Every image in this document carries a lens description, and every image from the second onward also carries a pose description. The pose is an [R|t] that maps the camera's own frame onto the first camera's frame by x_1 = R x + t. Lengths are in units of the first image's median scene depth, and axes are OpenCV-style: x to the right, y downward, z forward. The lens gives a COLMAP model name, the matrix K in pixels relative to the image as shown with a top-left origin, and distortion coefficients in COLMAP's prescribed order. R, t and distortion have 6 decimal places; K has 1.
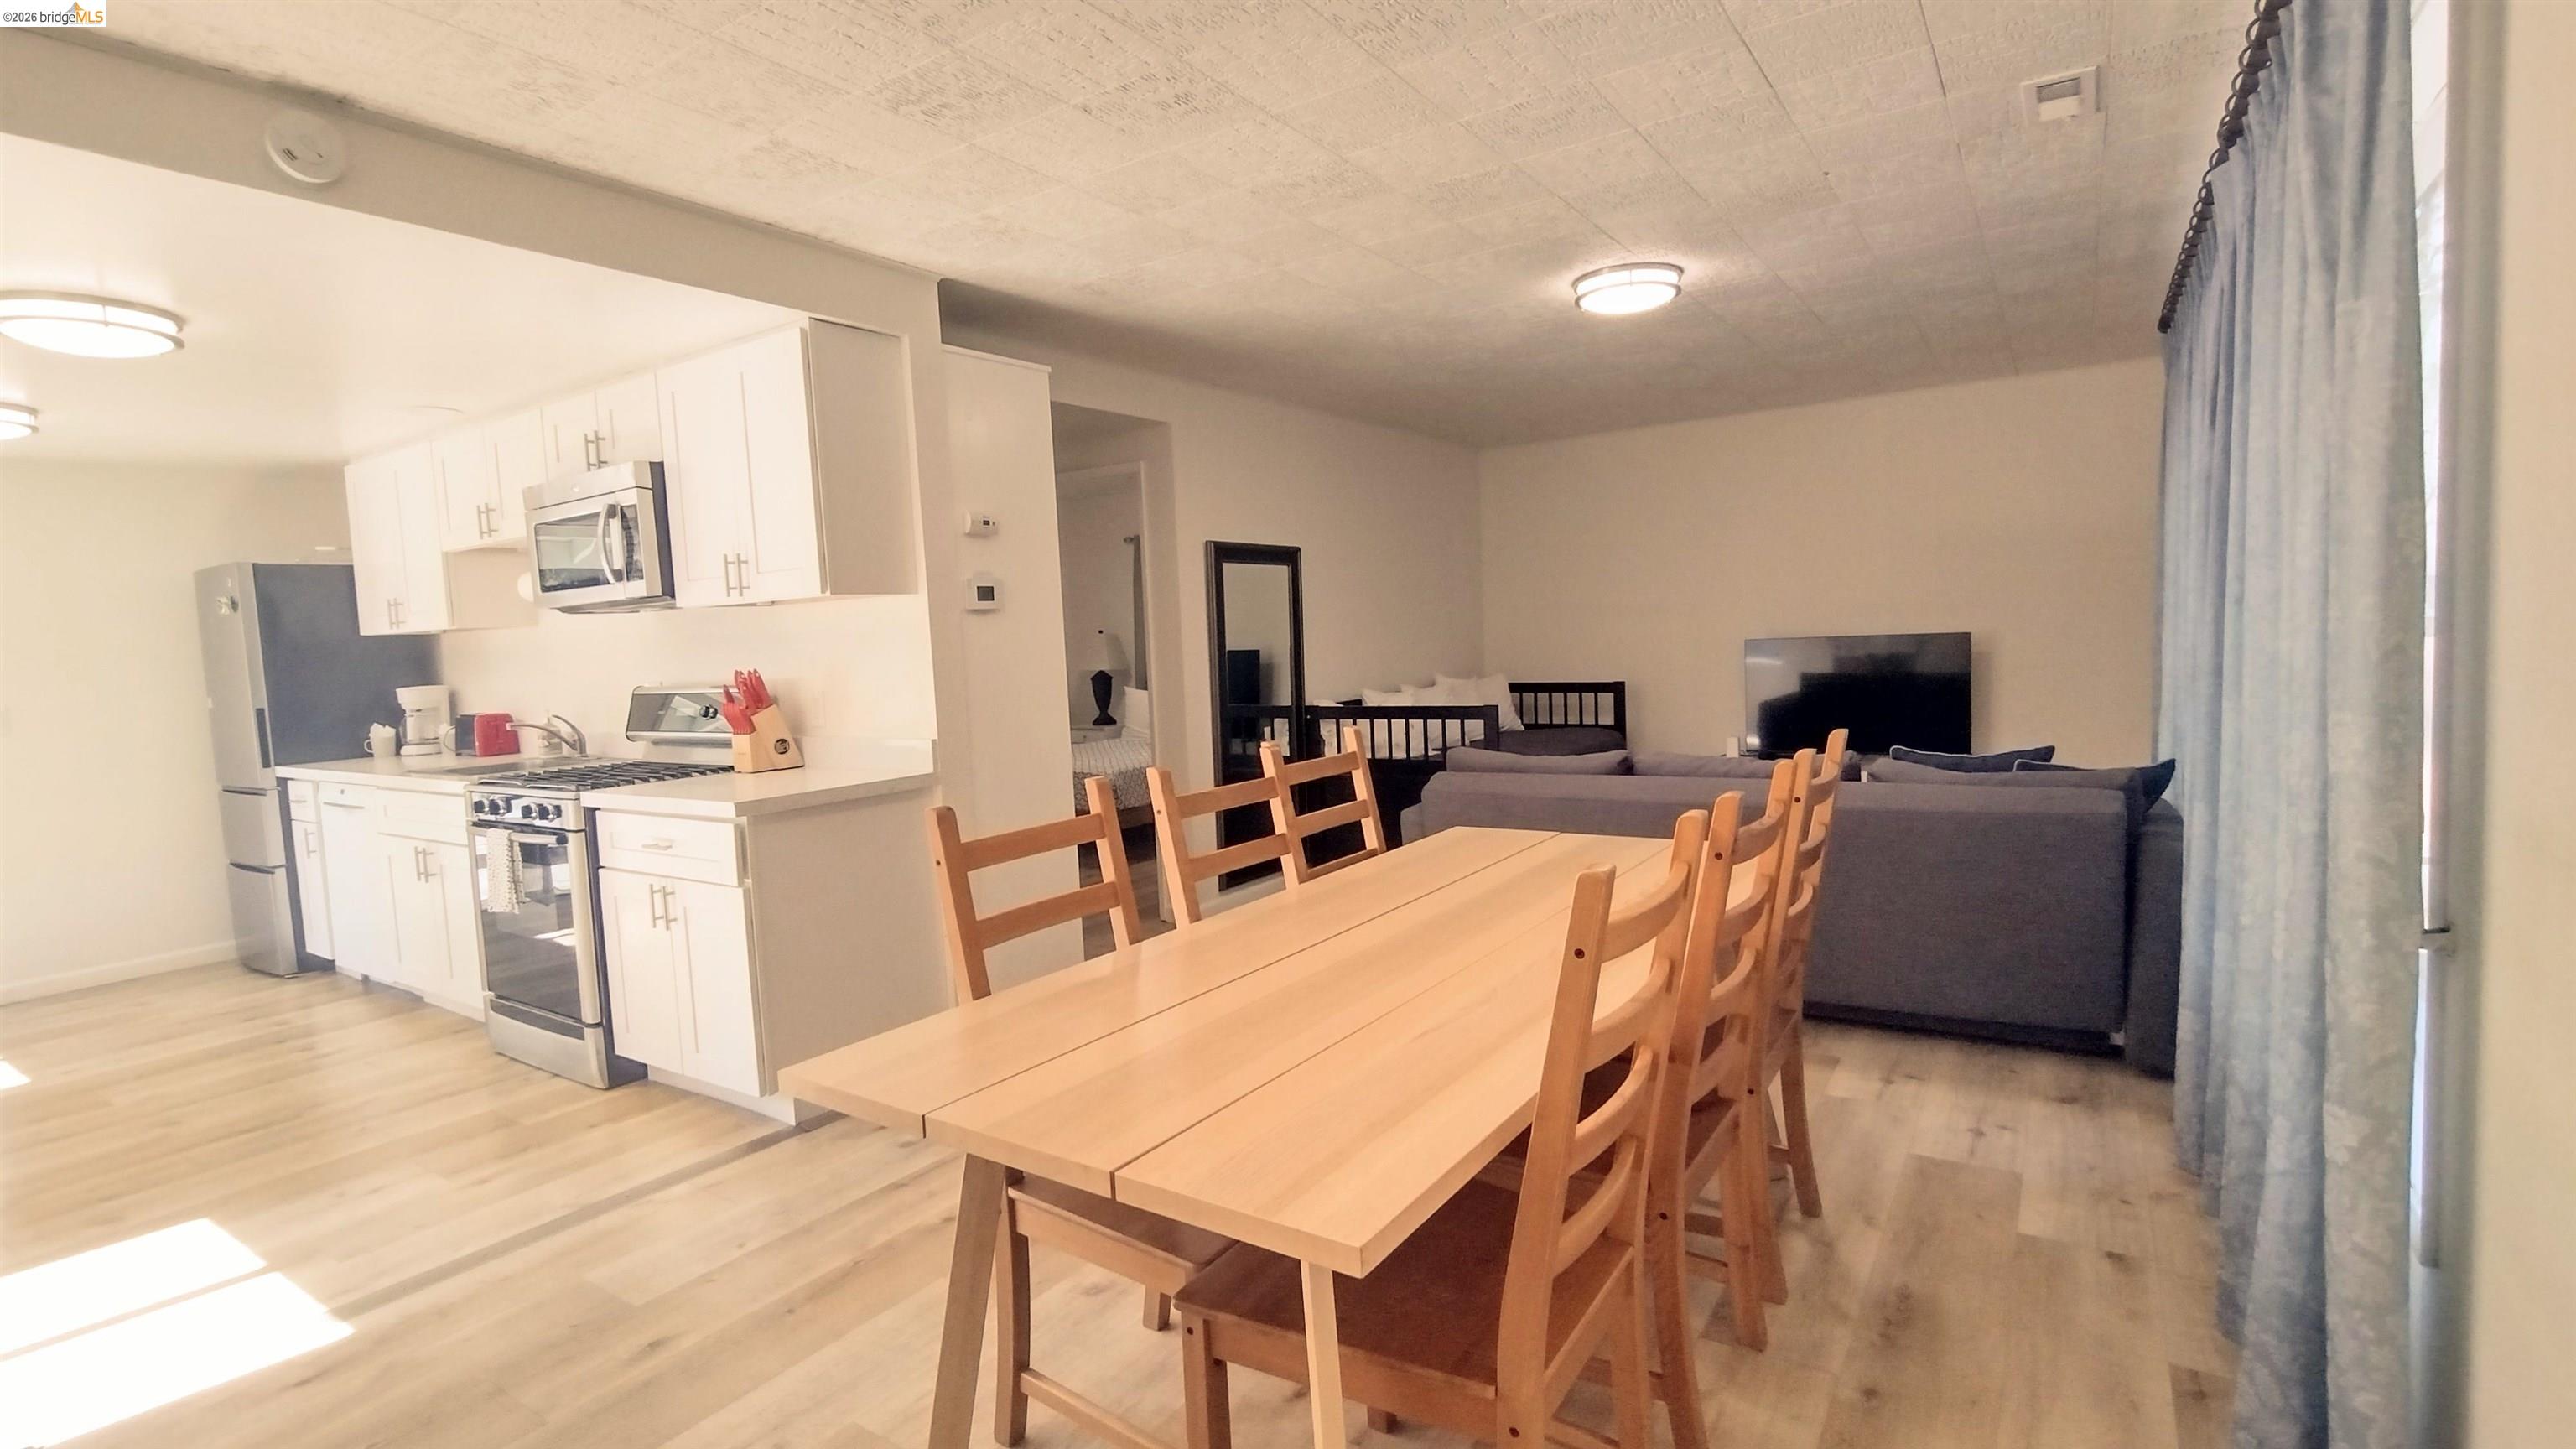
lens RADIAL K [[1180.0, 0, 1311.5], [0, 1180.0, 720.3], [0, 0, 1]] dist [-0.011538, 0.000832]
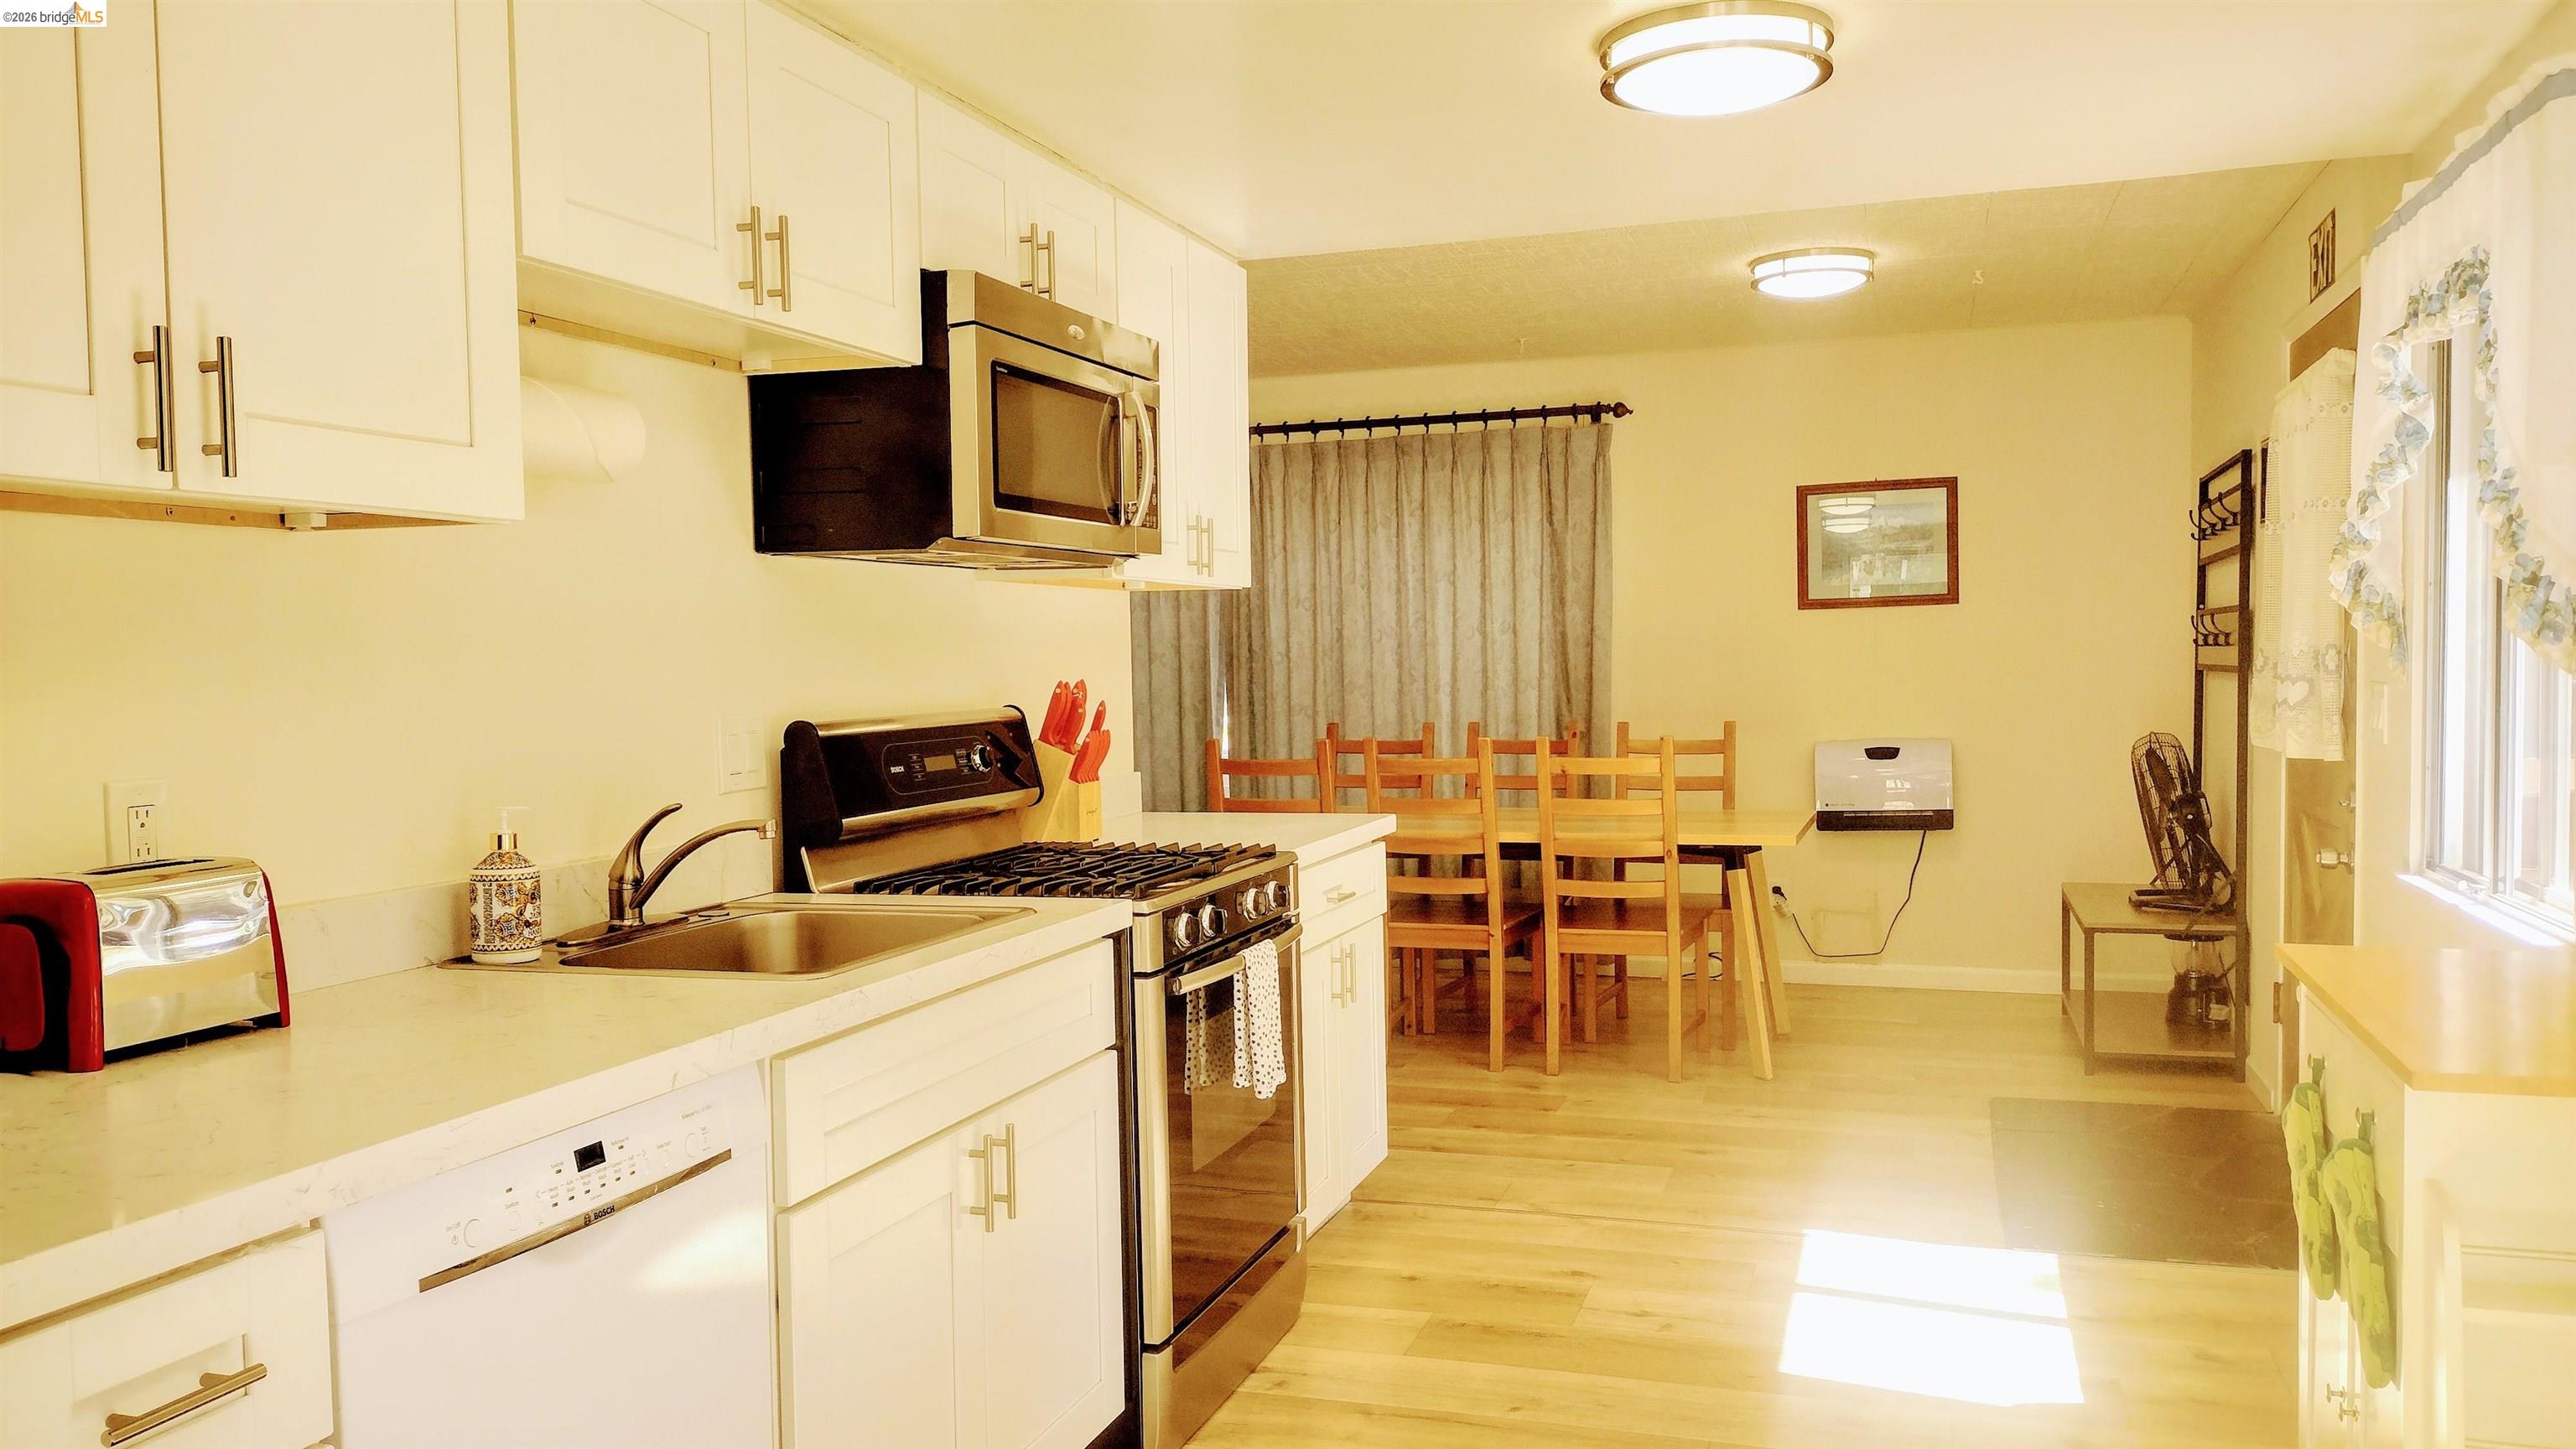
lens RADIAL K [[1909.7, 0, 1295.3], [0, 1909.7, 748.5], [0, 0, 1]] dist [0.099468, -0.143451]
pose [[-0.264621, 0.004360, 0.964343, -1.550267], [0.103194, 0.994376, 0.023822, -0.019944], [-0.958815, 0.105818, -0.263583, 1.190874]]
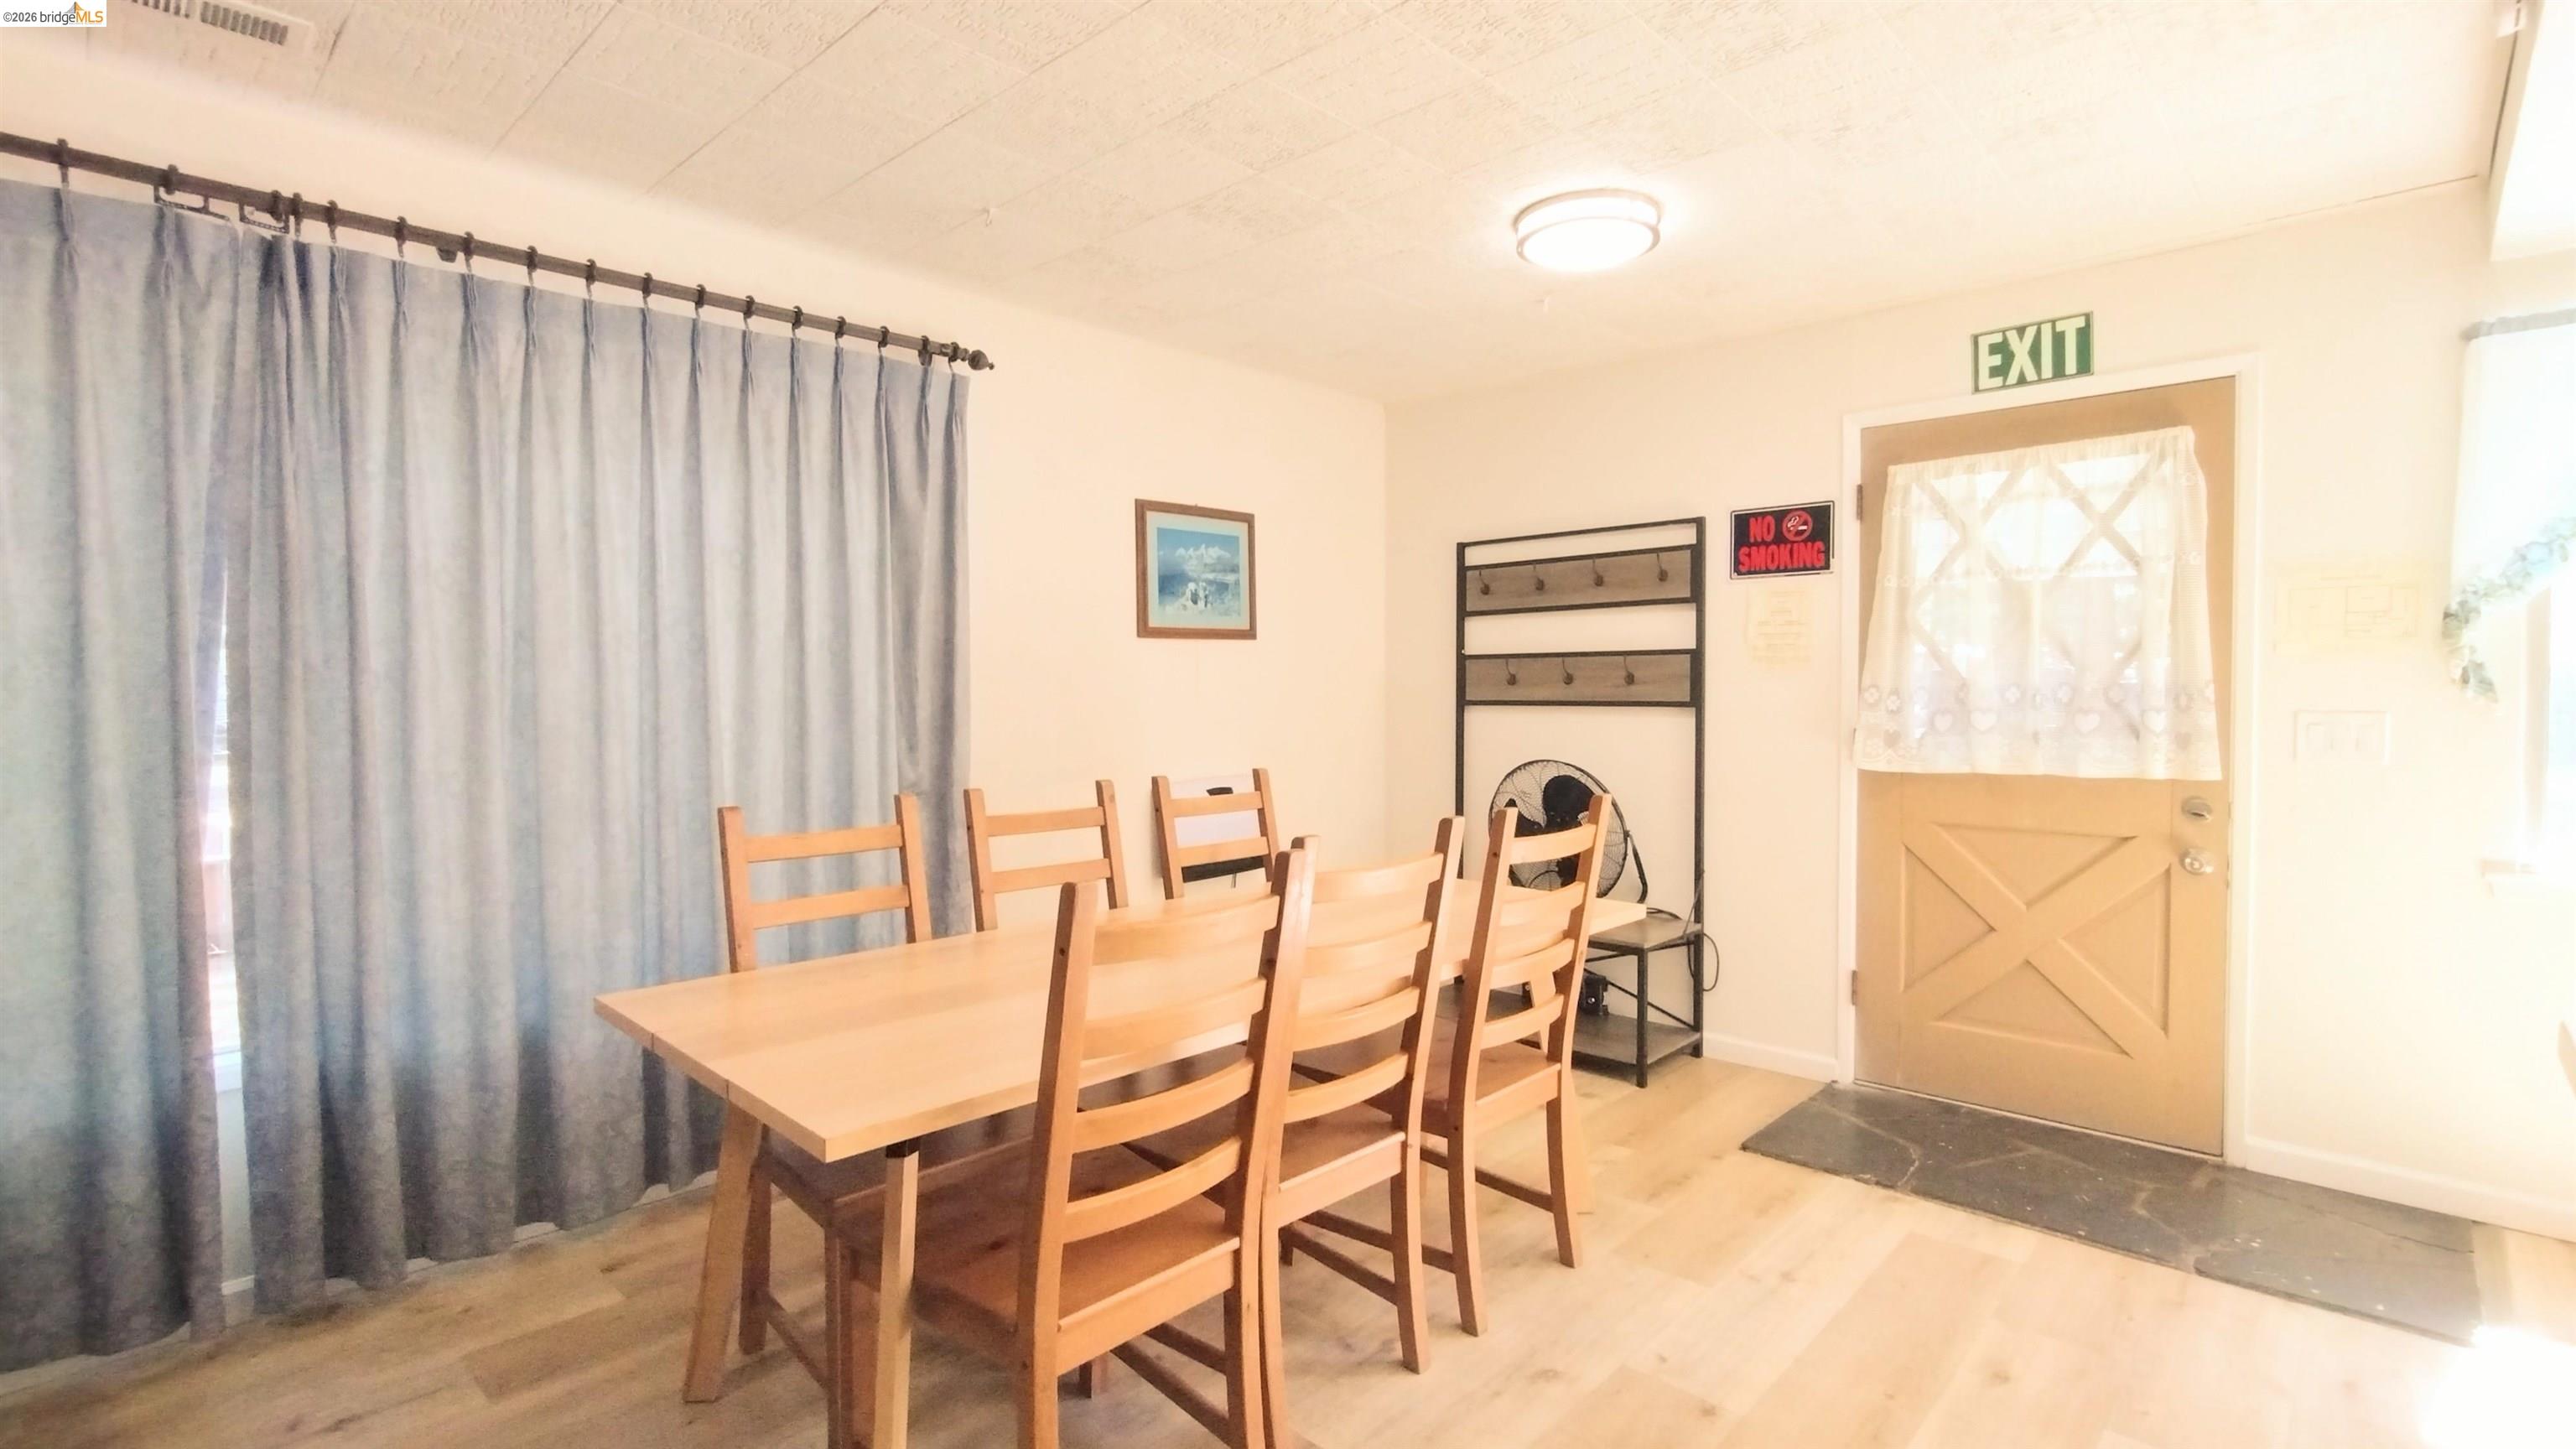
lens RADIAL K [[1178.2, 0, 1294.3], [0, 1178.2, 720.7], [0, 0, 1]] dist [-0.005082, 0.000578]
pose [[-0.983777, 0.050699, 0.172084, -0.111333], [0.067306, 0.993474, 0.092080, -0.075848], [-0.166293, 0.102169, -0.980769, 1.193381]]
